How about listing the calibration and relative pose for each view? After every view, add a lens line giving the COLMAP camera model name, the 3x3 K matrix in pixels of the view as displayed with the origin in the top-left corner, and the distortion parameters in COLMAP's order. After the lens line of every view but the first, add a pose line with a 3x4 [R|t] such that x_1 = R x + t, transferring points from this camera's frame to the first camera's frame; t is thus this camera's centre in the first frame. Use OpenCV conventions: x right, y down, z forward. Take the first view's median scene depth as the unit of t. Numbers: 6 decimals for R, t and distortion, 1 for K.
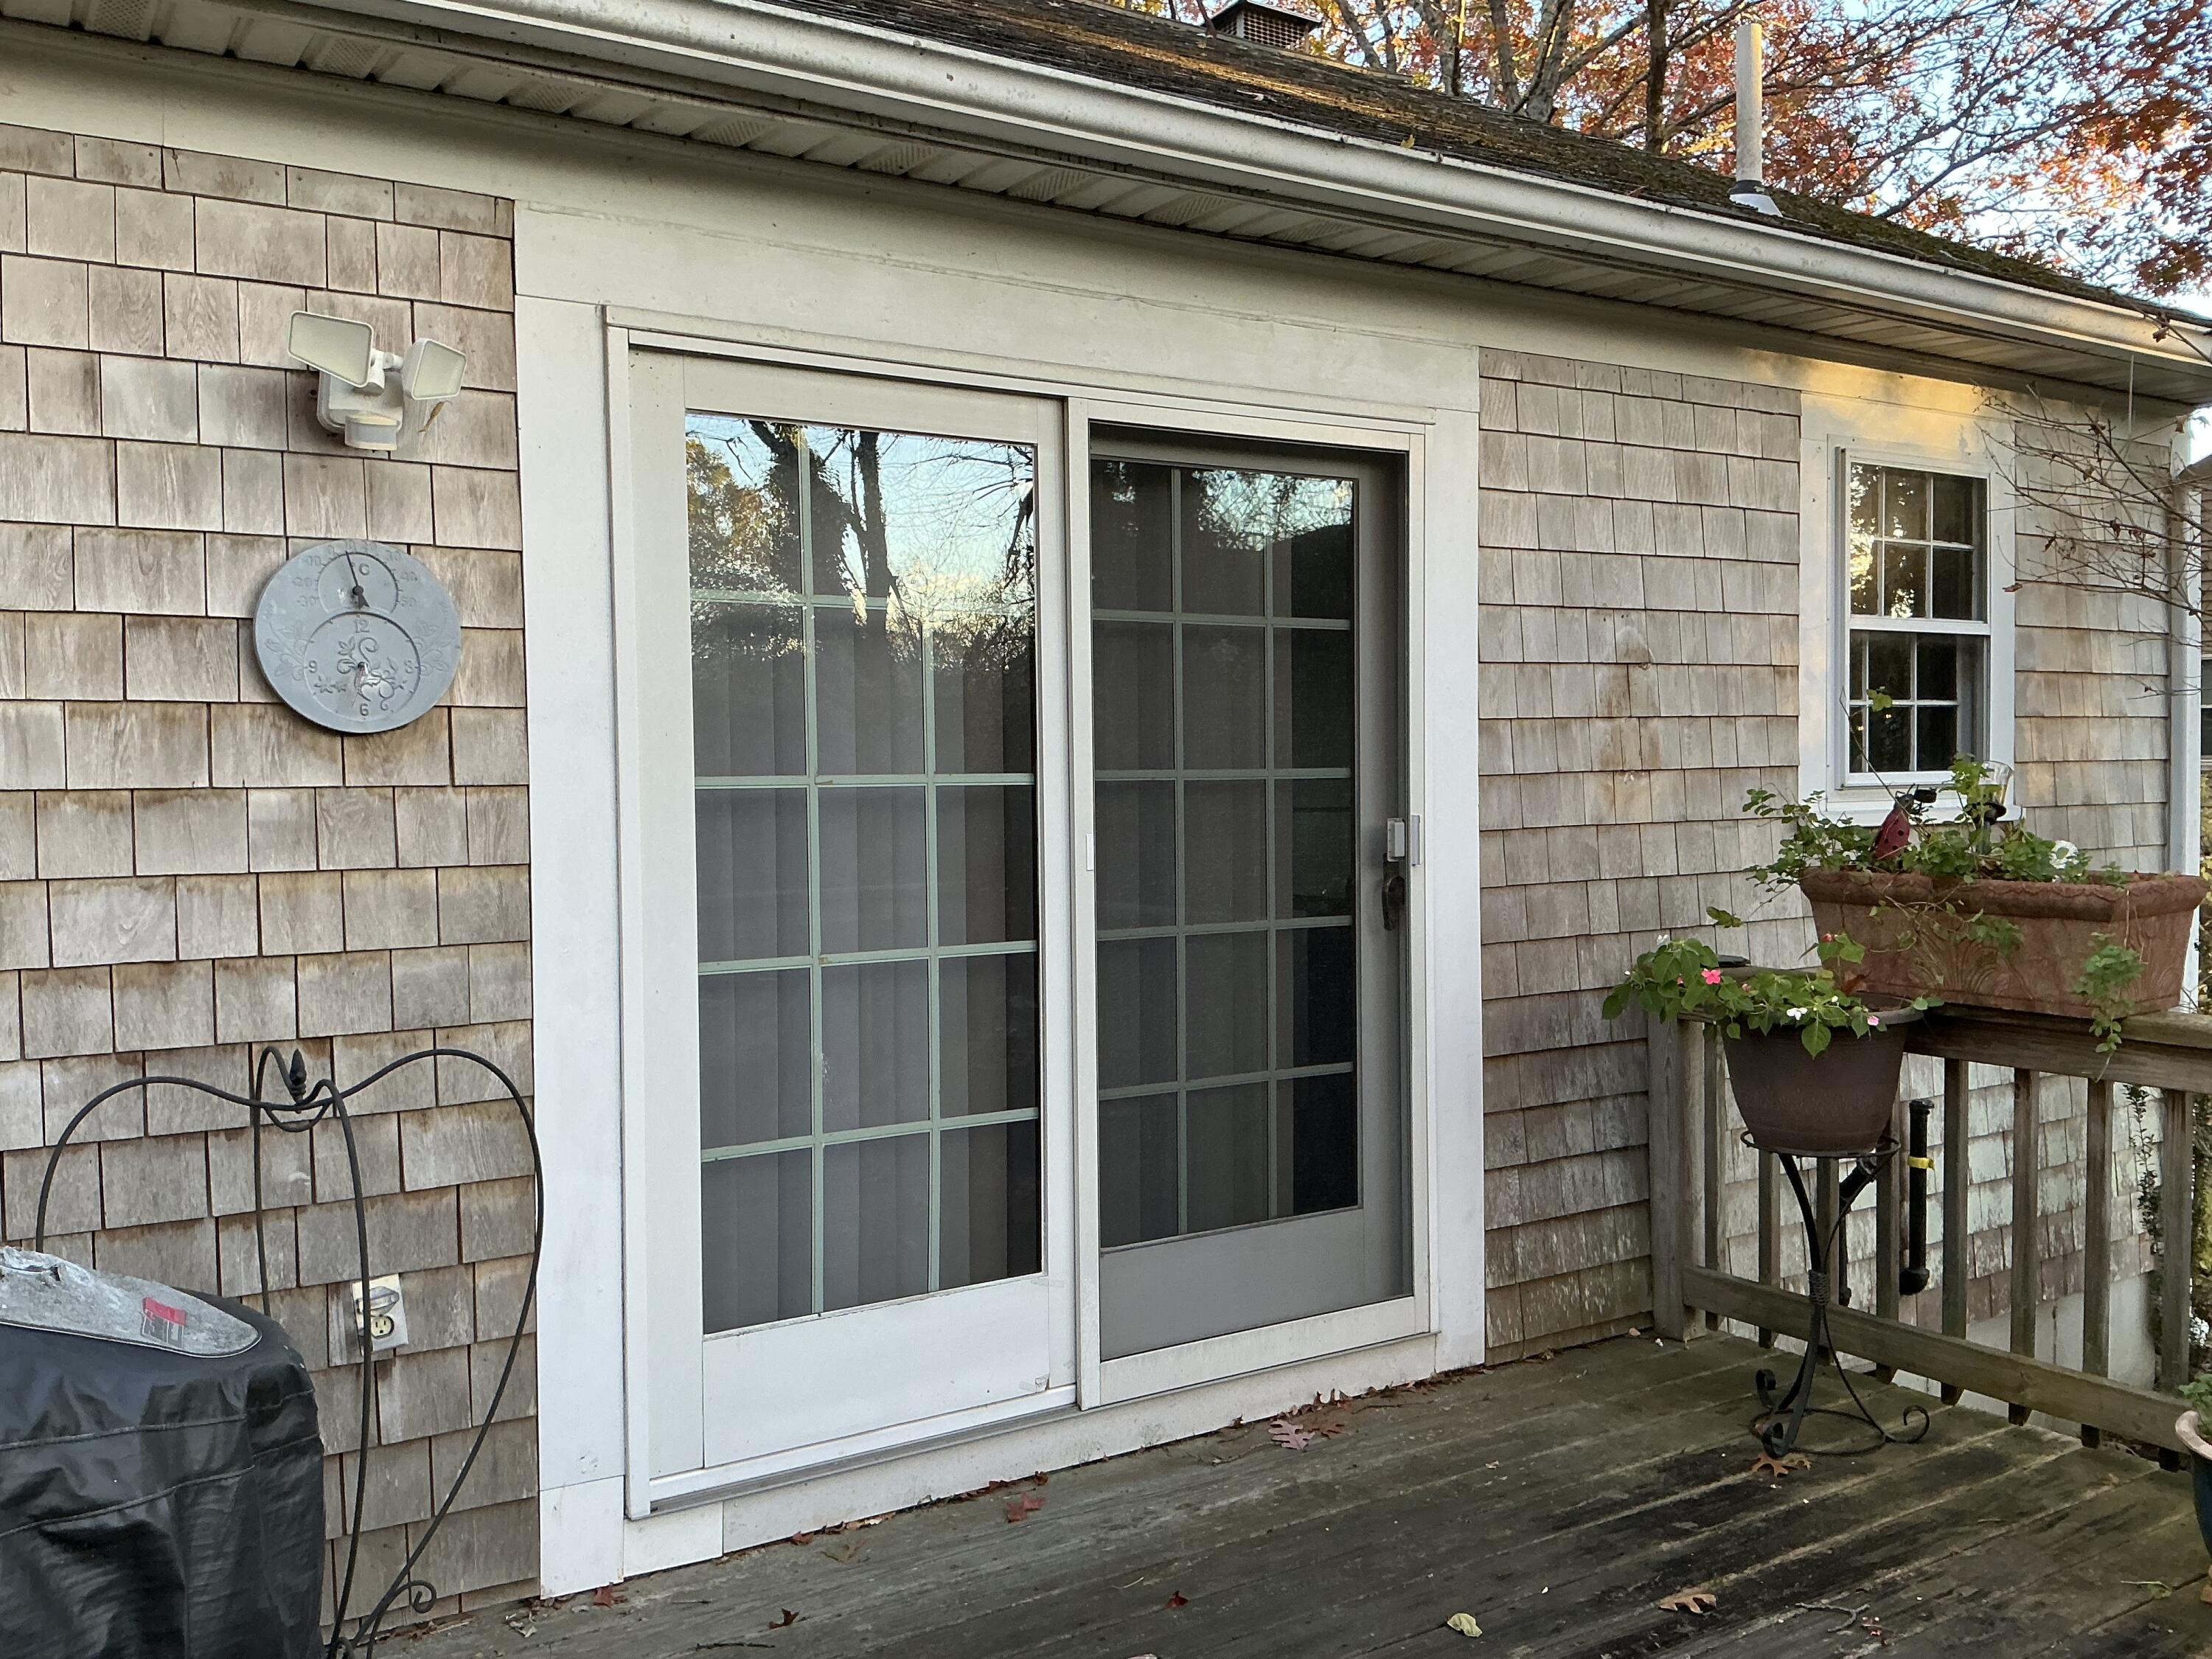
lens RADIAL K [[1833.2, 0, 1106.0], [0, 1833.2, 829.5], [0, 0, 1]] dist [0.135818, -0.288030]
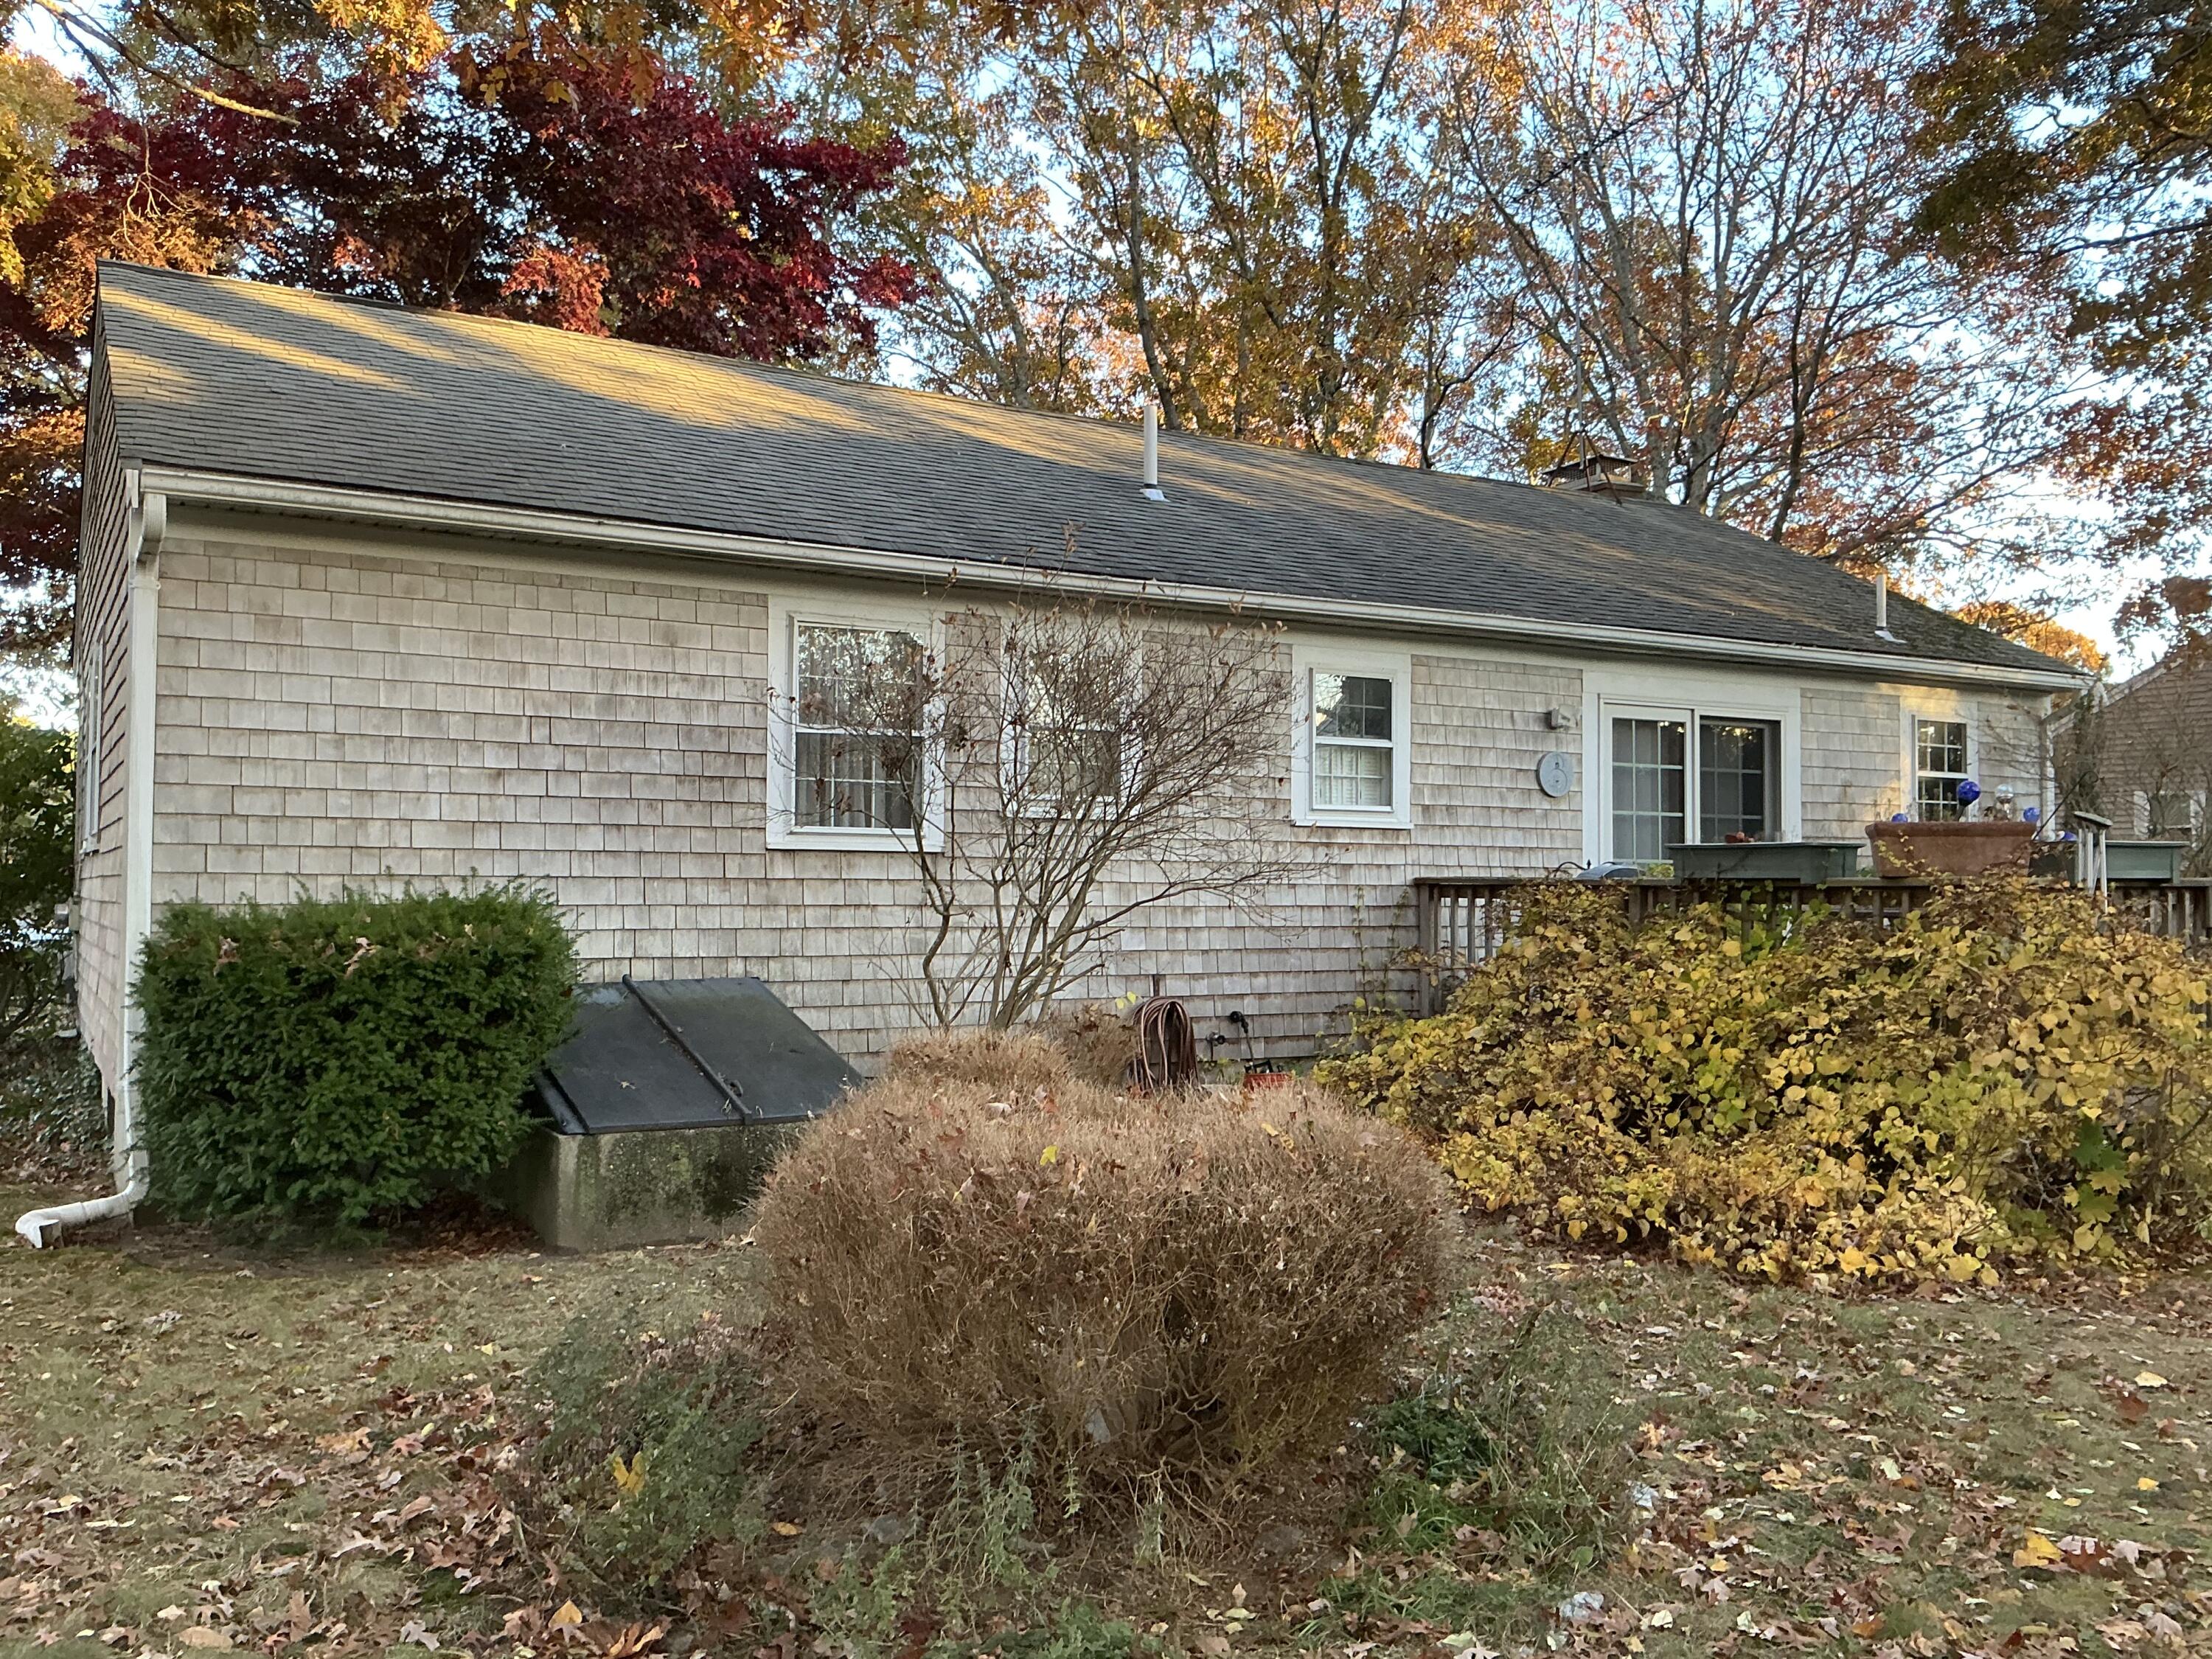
lens RADIAL K [[1833.2, 0, 1106.0], [0, 1833.2, 829.5], [0, 0, 1]] dist [0.135818, -0.288030]
pose [[0.999359, 0.017062, -0.031470, -0.808532], [-0.019129, 0.997595, -0.066614, 0.204847], [0.030257, 0.067173, 0.997282, -2.023316]]
